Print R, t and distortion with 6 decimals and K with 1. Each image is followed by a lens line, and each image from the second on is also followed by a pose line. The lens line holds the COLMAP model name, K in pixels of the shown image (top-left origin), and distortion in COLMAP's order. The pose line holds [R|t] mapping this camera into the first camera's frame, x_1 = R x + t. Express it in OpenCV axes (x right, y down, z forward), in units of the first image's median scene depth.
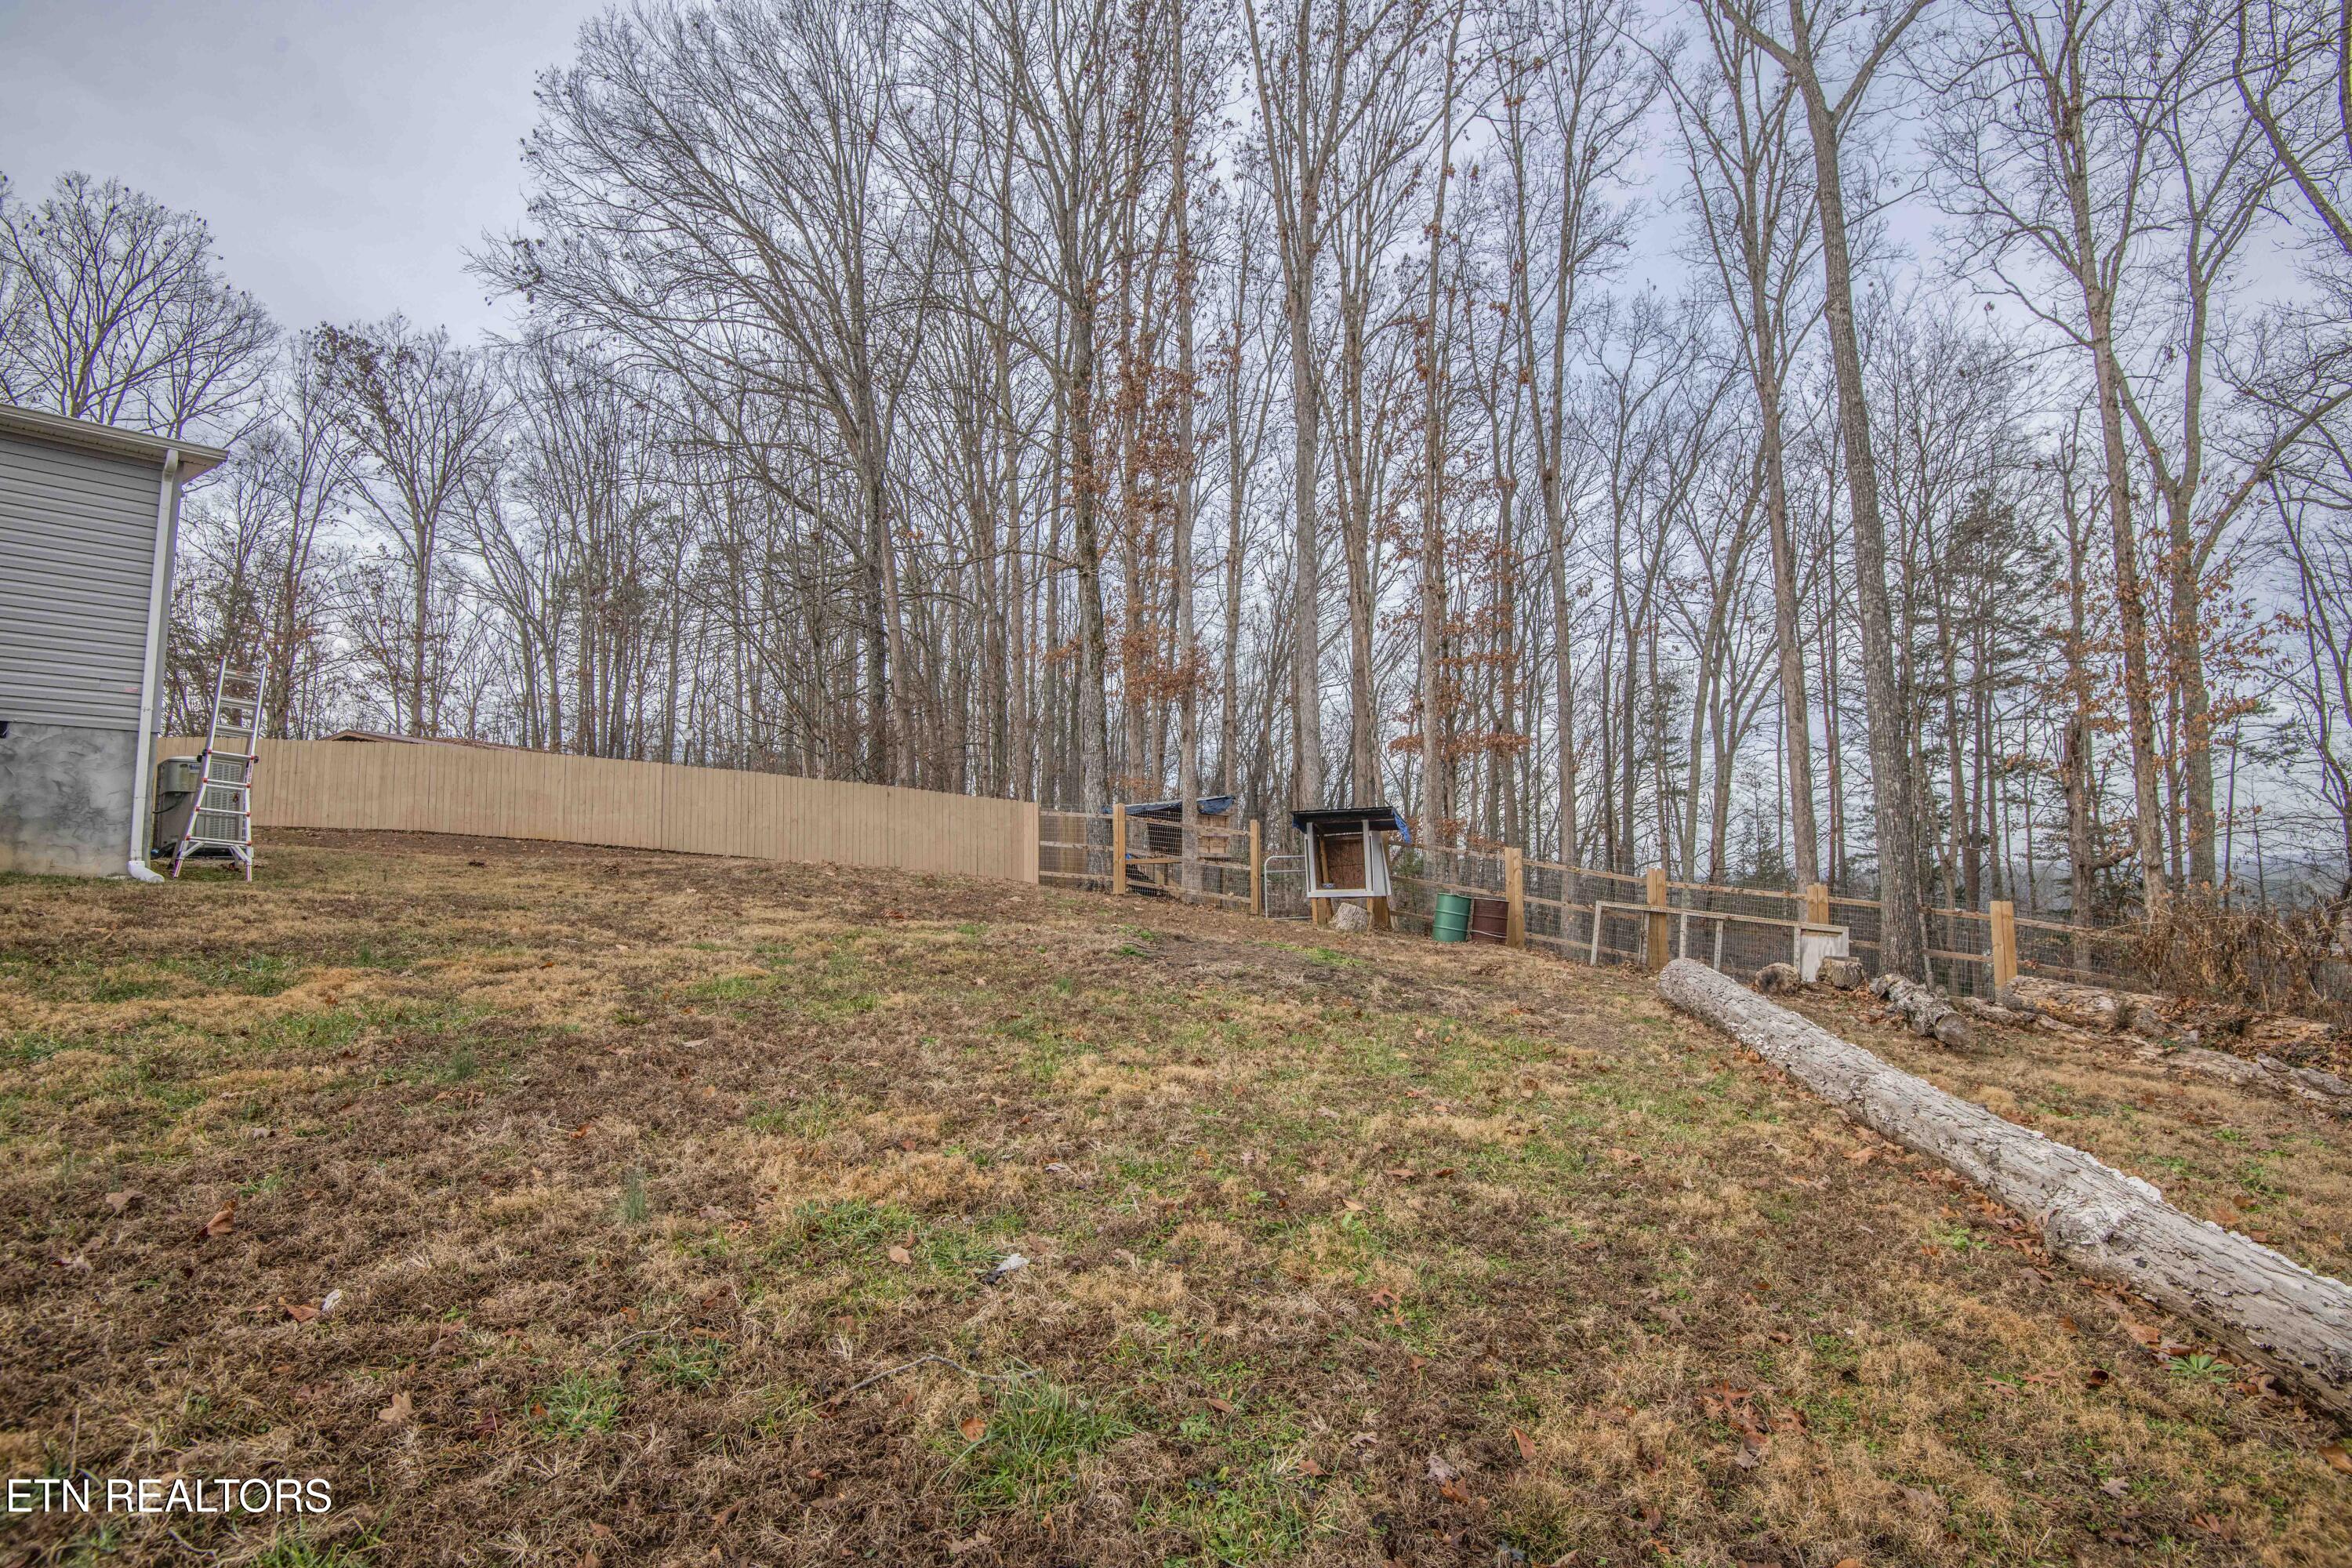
lens RADIAL K [[1084.6, 0, 1185.8], [0, 1084.6, 781.3], [0, 0, 1]] dist [-0.004393, -0.028358]
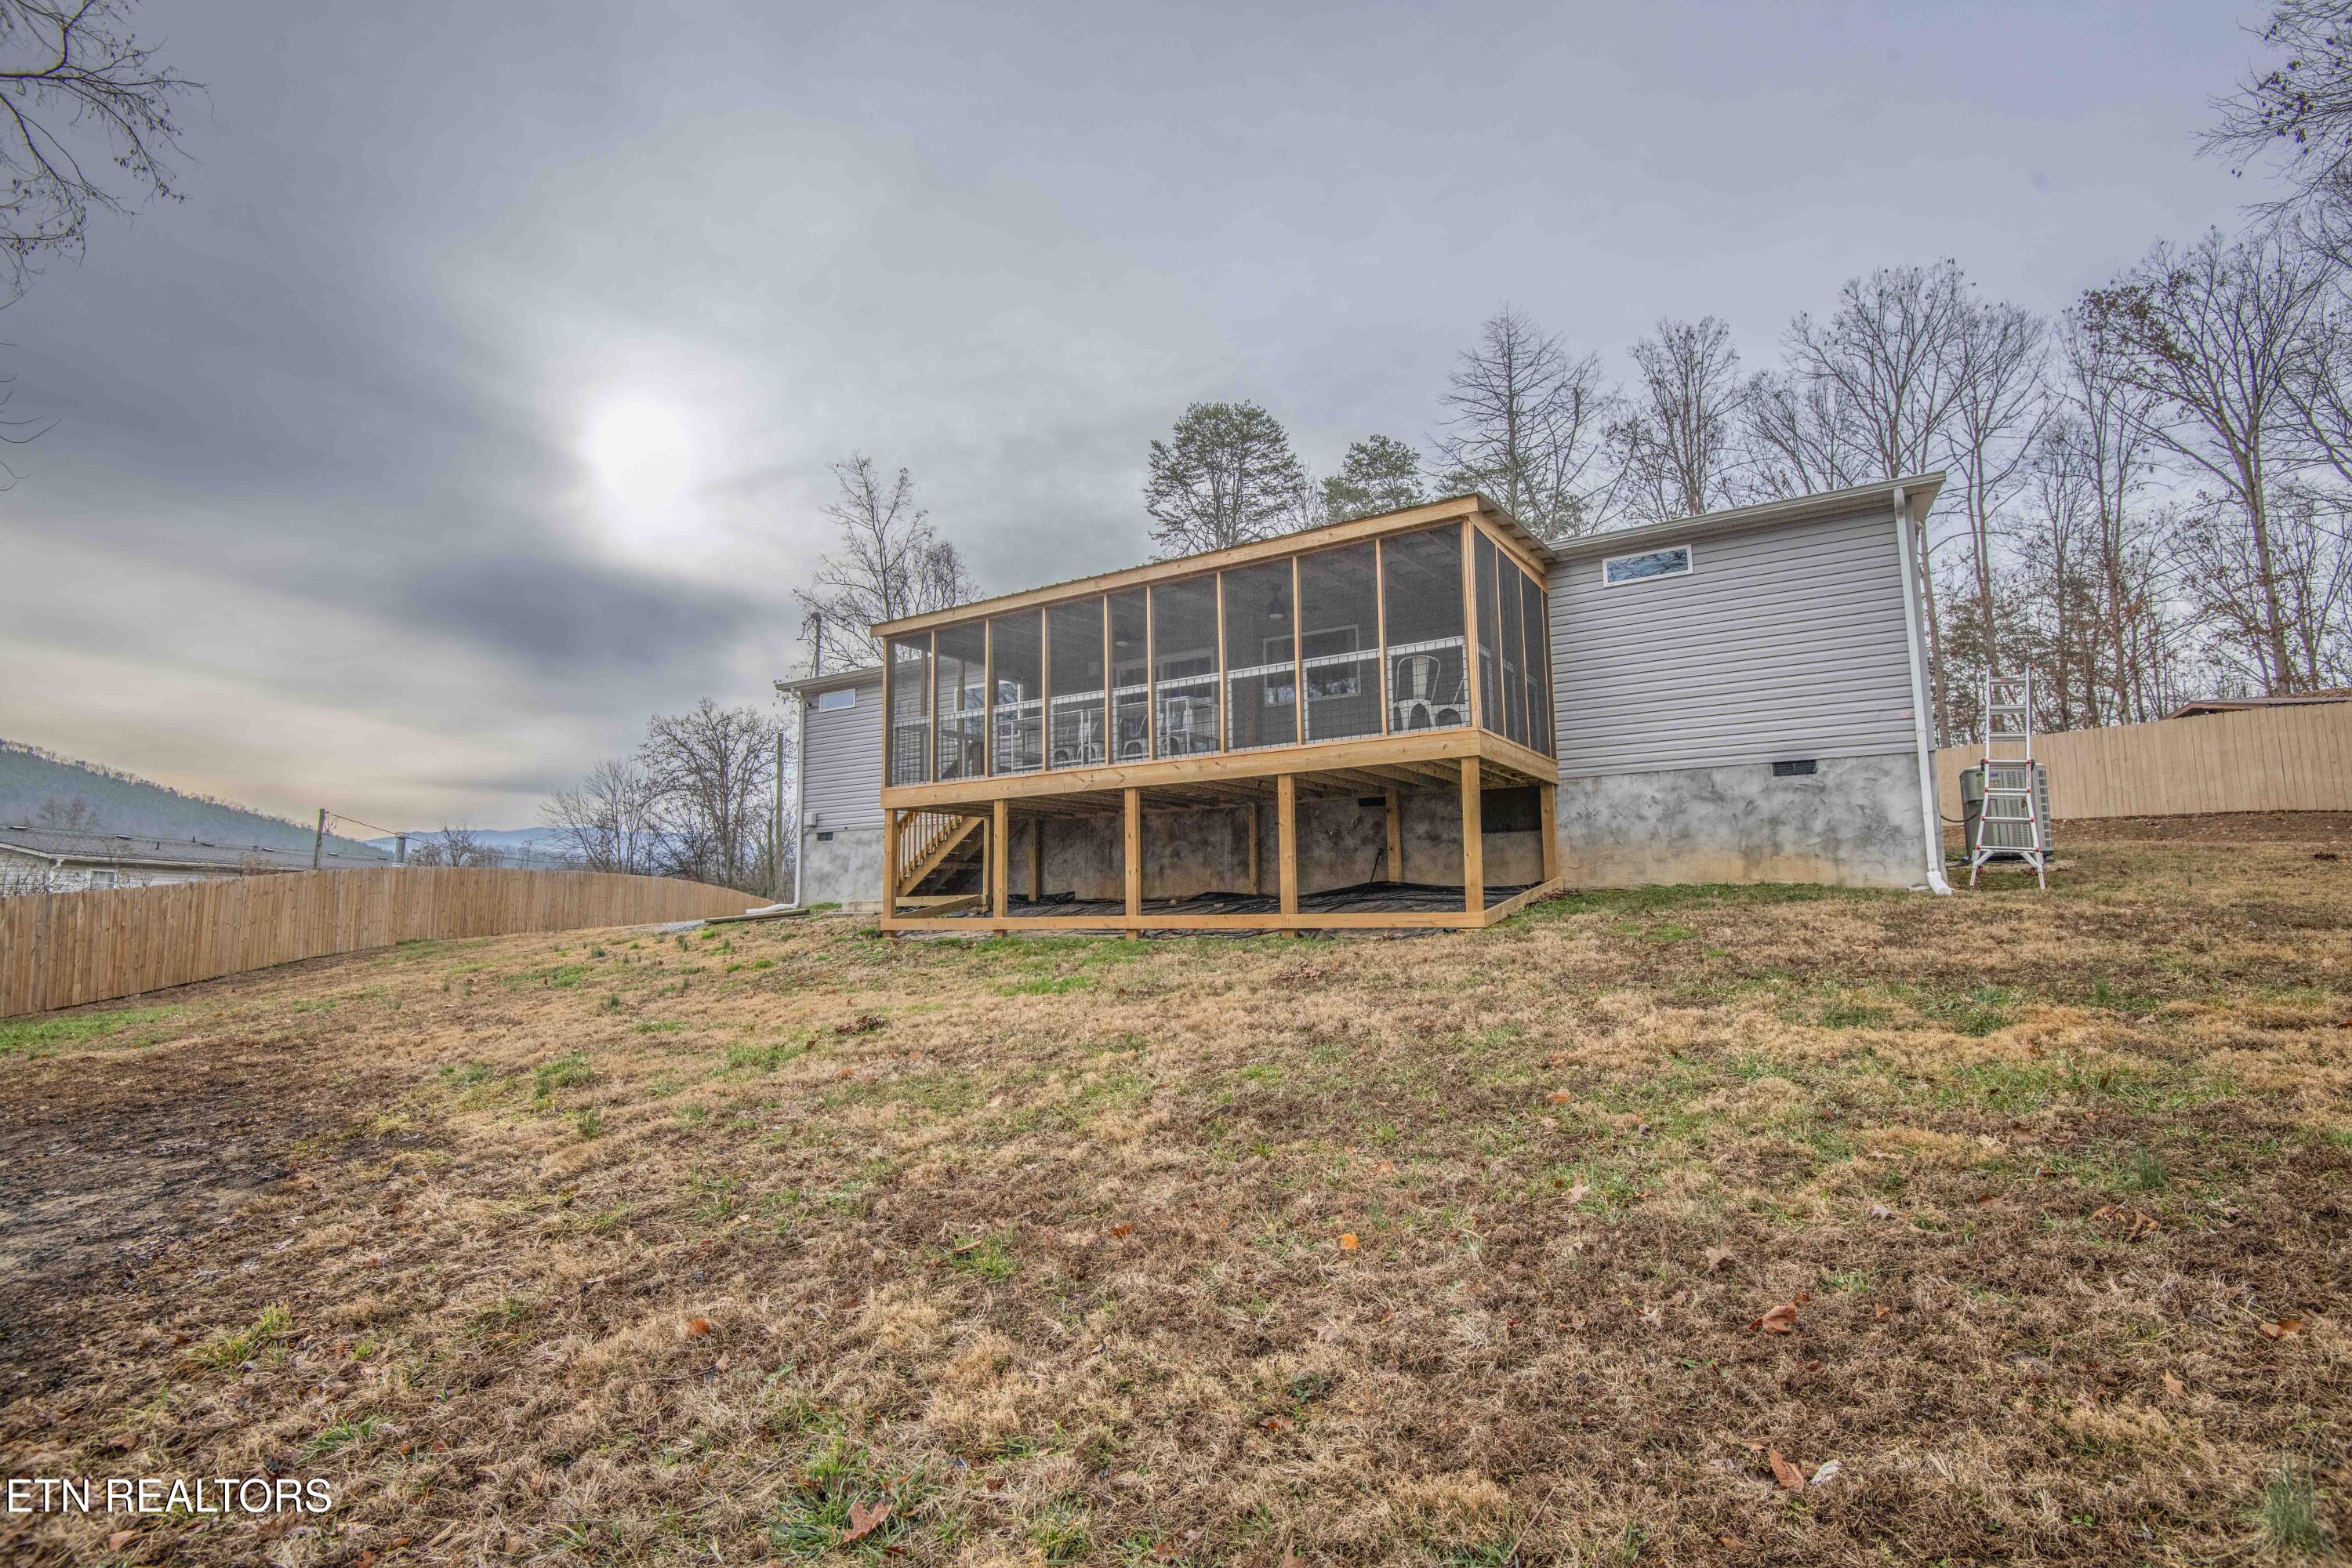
lens RADIAL K [[1097.9, 0, 1190.1], [0, 1097.9, 780.4], [0, 0, 1]] dist [-0.042731, -0.000425]
pose [[0.117835, -0.093560, -0.988616, 0.006185], [0.110287, 0.990626, -0.080605, -0.011554], [0.986890, -0.099534, 0.127049, 0.110342]]
